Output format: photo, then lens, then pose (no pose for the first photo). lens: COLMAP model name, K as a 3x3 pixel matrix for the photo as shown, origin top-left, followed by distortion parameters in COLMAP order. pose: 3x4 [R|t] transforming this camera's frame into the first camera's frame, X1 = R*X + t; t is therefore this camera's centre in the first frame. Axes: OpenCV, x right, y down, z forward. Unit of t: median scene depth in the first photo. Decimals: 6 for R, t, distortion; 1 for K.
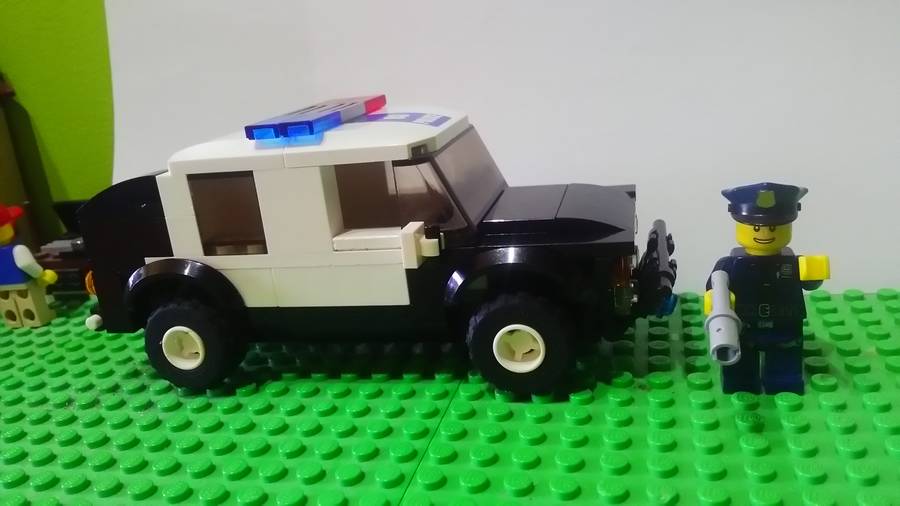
lens RADIAL K [[730.9, 0, 450.0], [0, 730.9, 253.0], [0, 0, 1]] dist [-0.004404, -0.002982]
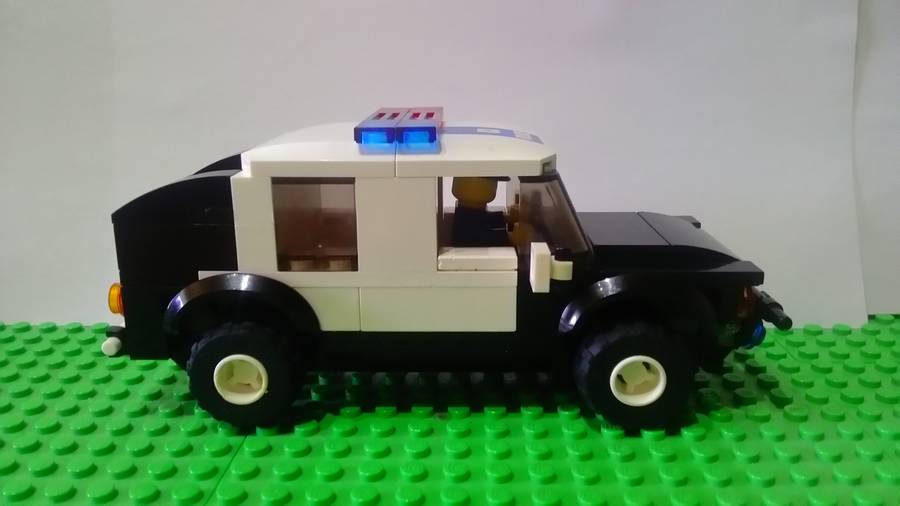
lens RADIAL K [[731.7, 0, 448.7], [0, 731.7, 212.6], [0, 0, 1]] dist [0.000959, -0.009332]
pose [[0.973281, 0.053193, 0.223372, -0.341502], [-0.032039, 0.994741, -0.097283, 0.013012], [-0.227372, 0.087527, 0.969867, 0.105750]]
